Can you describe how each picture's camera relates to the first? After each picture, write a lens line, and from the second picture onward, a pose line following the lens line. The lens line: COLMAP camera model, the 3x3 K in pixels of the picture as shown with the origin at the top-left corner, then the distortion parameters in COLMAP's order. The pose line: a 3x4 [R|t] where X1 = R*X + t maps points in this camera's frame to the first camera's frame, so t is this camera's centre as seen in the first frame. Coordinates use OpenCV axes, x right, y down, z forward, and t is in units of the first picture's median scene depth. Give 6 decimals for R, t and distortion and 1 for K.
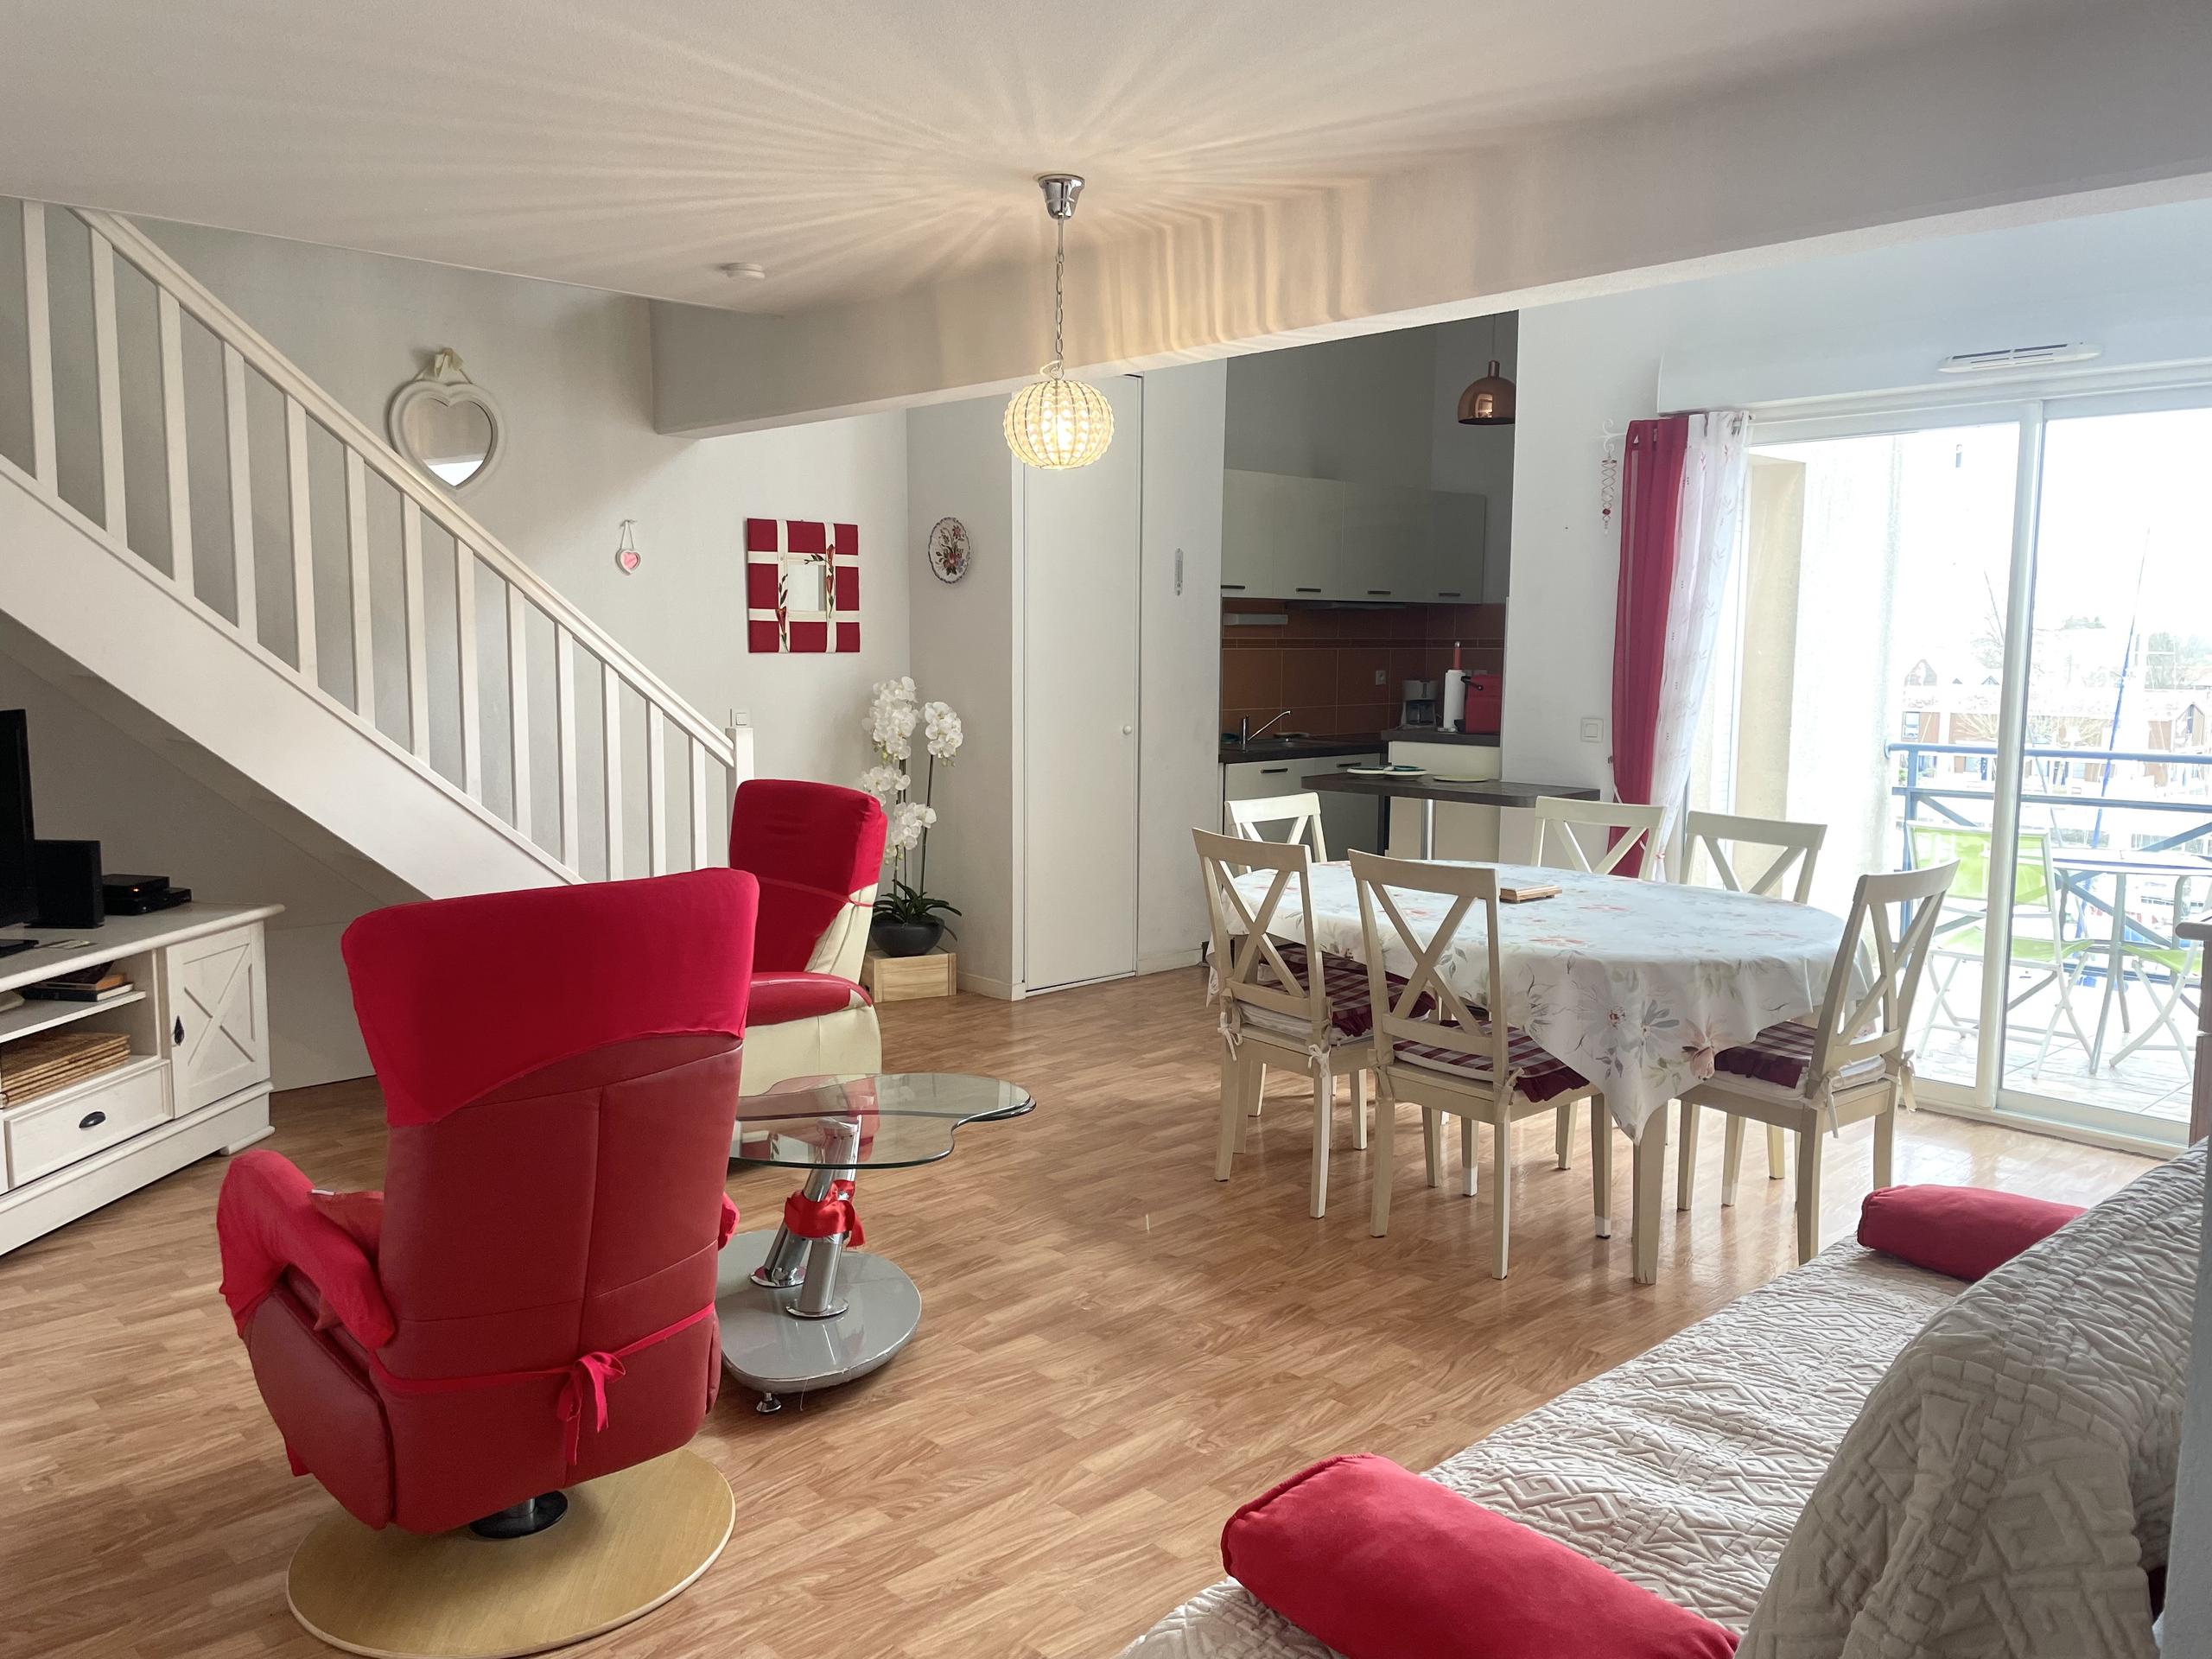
lens RADIAL K [[1647.5, 0, 1106.0], [0, 1647.5, 829.5], [0, 0, 1]] dist [0.052130, -0.004695]
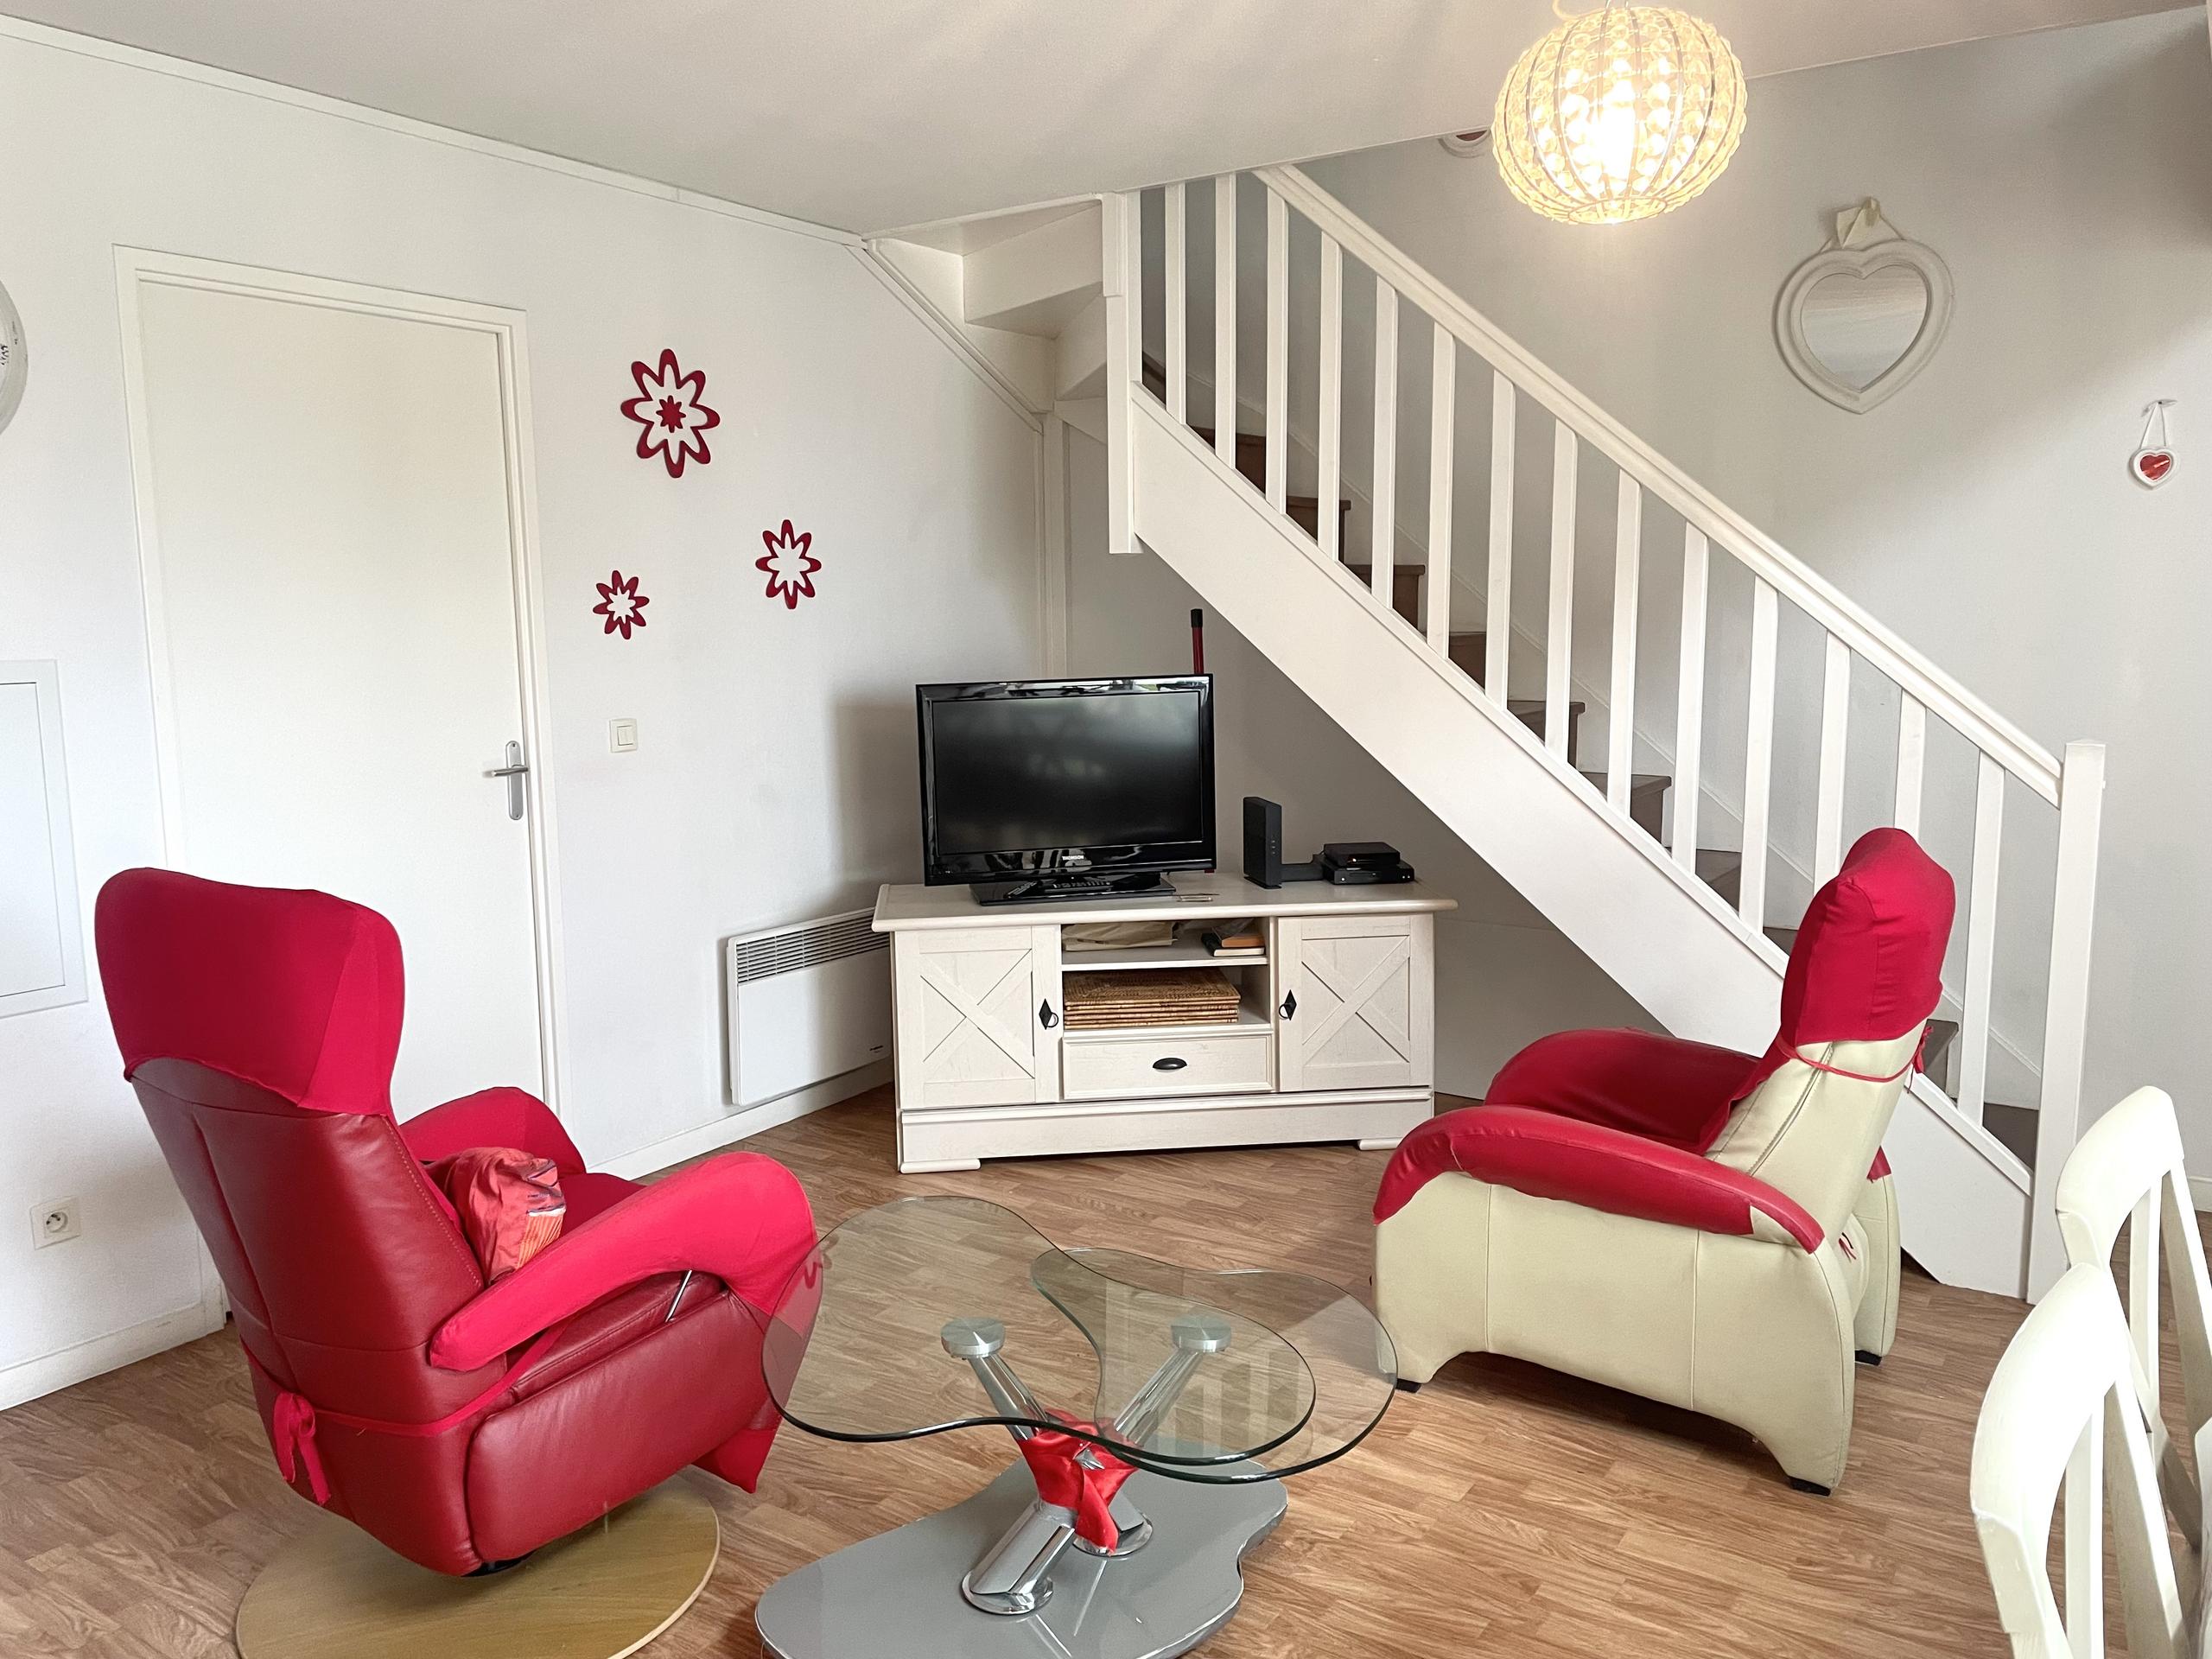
lens RADIAL K [[1647.5, 0, 1106.0], [0, 1647.5, 829.5], [0, 0, 1]] dist [0.052130, -0.004695]
pose [[0.233297, 0.126467, -0.964147, 0.348745], [-0.102518, 0.989180, 0.104944, -0.073493], [0.966986, 0.074360, 0.243738, 0.666014]]
